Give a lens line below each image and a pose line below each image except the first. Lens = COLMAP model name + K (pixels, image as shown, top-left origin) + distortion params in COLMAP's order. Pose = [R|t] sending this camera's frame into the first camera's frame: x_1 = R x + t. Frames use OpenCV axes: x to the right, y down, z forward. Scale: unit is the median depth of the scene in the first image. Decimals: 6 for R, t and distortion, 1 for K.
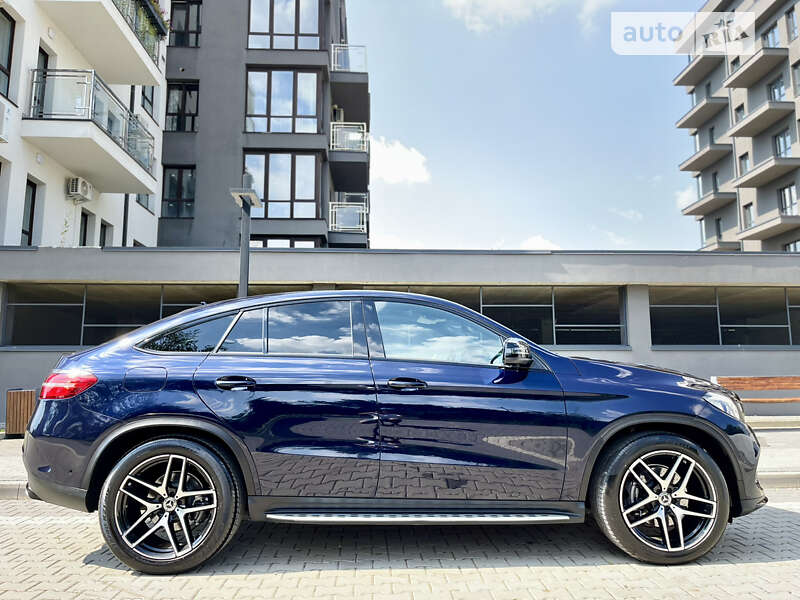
lens RADIAL K [[603.0, 0, 404.8], [0, 603.0, 296.6], [0, 0, 1]] dist [0.059051, -0.084907]
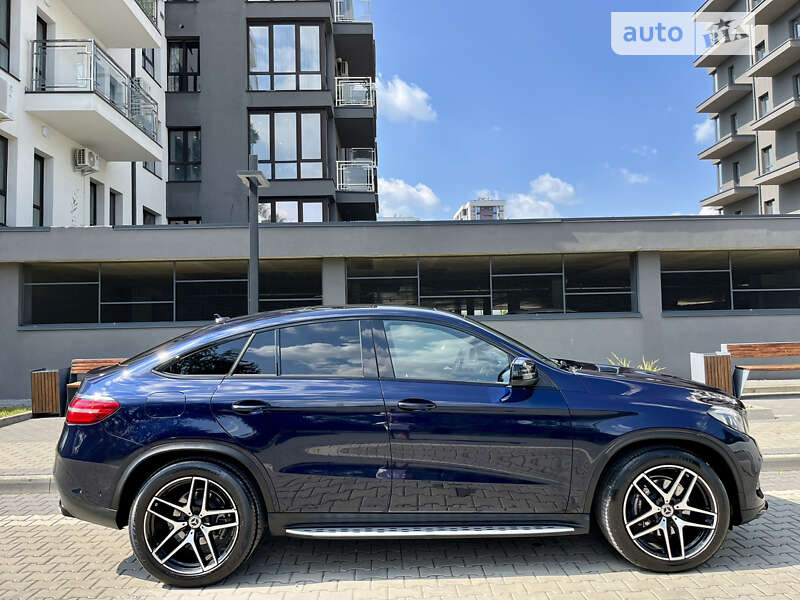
lens RADIAL K [[603.0, 0, 400.6], [0, 603.0, 298.5], [0, 0, 1]] dist [0.059051, -0.084907]
pose [[0.999502, -0.018699, -0.025418, 0.000996], [0.020932, 0.995666, 0.090613, -0.021047], [0.023614, -0.091100, 0.995562, -0.001744]]
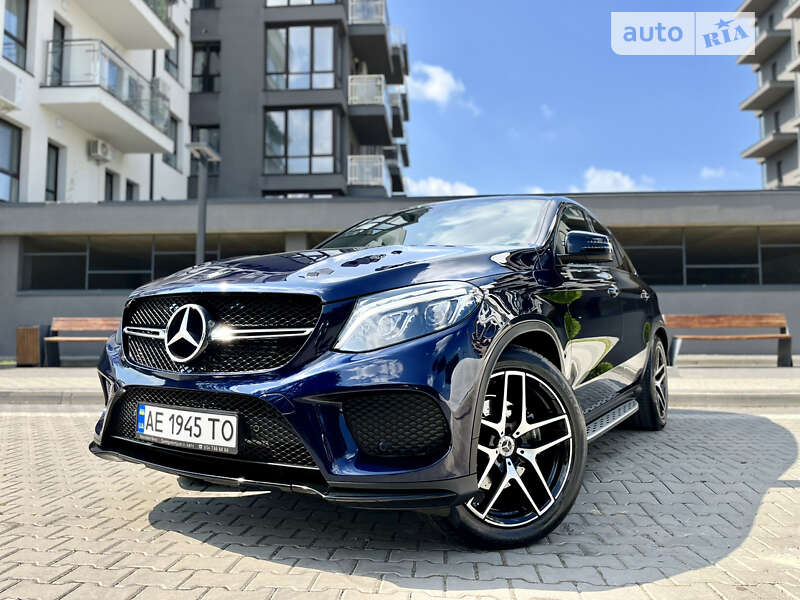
lens RADIAL K [[603.0, 0, 402.9], [0, 603.0, 299.7], [0, 0, 1]] dist [0.059051, -0.084907]
pose [[0.992962, -0.005348, -0.118309, 0.091631], [0.014352, 0.997051, 0.075386, 0.010665], [0.117557, -0.076554, 0.990111, -0.026004]]
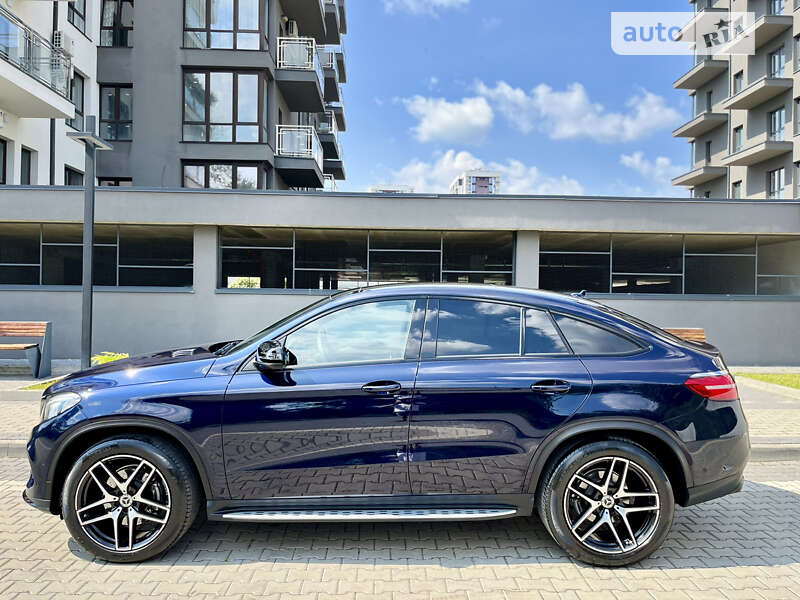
lens RADIAL K [[603.0, 0, 402.0], [0, 603.0, 300.7], [0, 0, 1]] dist [0.059051, -0.084907]
pose [[0.999658, 0.017287, -0.019606, 0.104464], [-0.014252, 0.989245, 0.145570, -0.024166], [0.021912, -0.145240, 0.989154, 0.008311]]
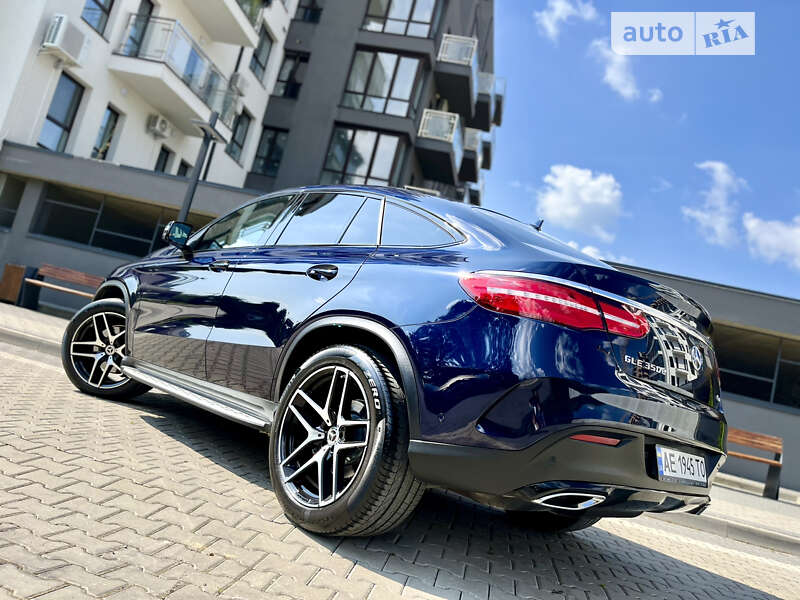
lens RADIAL K [[603.0, 0, 401.4], [0, 603.0, 301.2], [0, 0, 1]] dist [0.059051, -0.084907]
pose [[0.948501, 0.211049, -0.236230, 0.160326], [-0.212381, 0.976980, 0.020096, 0.016818], [0.235033, 0.031109, 0.971489, 0.009717]]
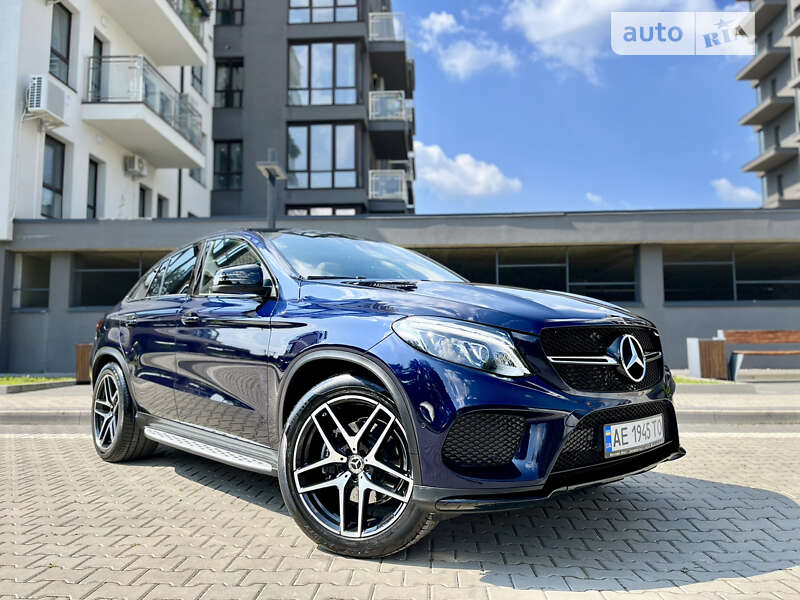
lens RADIAL K [[603.0, 0, 401.7], [0, 603.0, 296.1], [0, 0, 1]] dist [0.059051, -0.084907]
pose [[0.994894, -0.009593, -0.100466, 0.033846], [0.014913, 0.998518, 0.052334, 0.004966], [0.099815, -0.053565, 0.993563, -0.036563]]
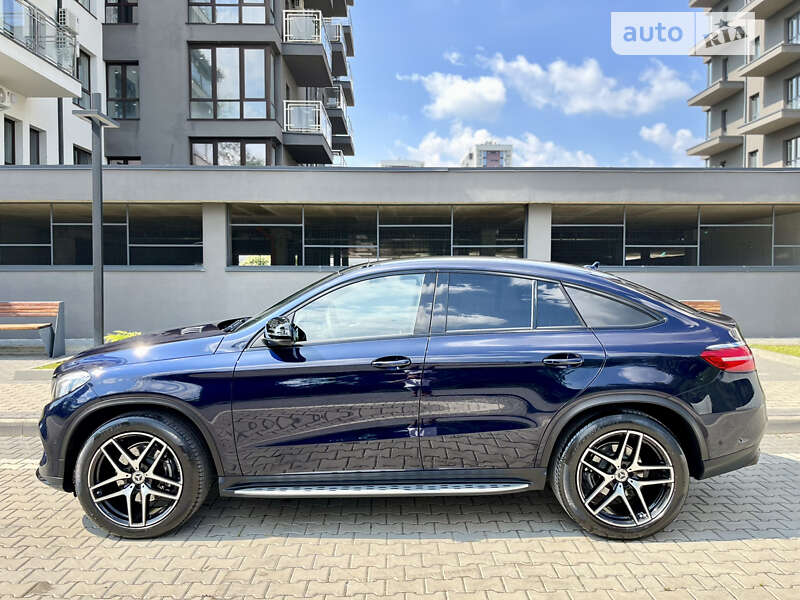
lens RADIAL K [[603.0, 0, 403.2], [0, 603.0, 298.8], [0, 0, 1]] dist [0.059051, -0.084907]
pose [[0.999331, 0.006033, -0.036067, 0.105002], [0.000603, 0.983446, 0.181200, -0.023298], [0.036564, -0.181101, 0.982785, 0.010612]]
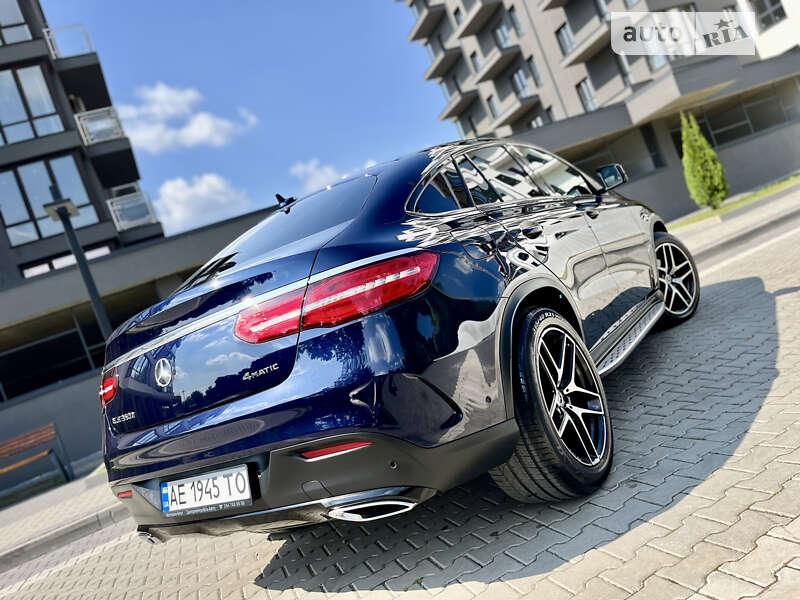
lens RADIAL K [[604.0, 0, 403.6], [0, 604.0, 298.5], [0, 0, 1]] dist [0.054942, -0.078480]
pose [[0.894307, -0.338053, 0.293146, -0.046032], [0.312772, 0.940789, 0.130727, 0.001782], [-0.319981, -0.025222, 0.947088, -0.017300]]
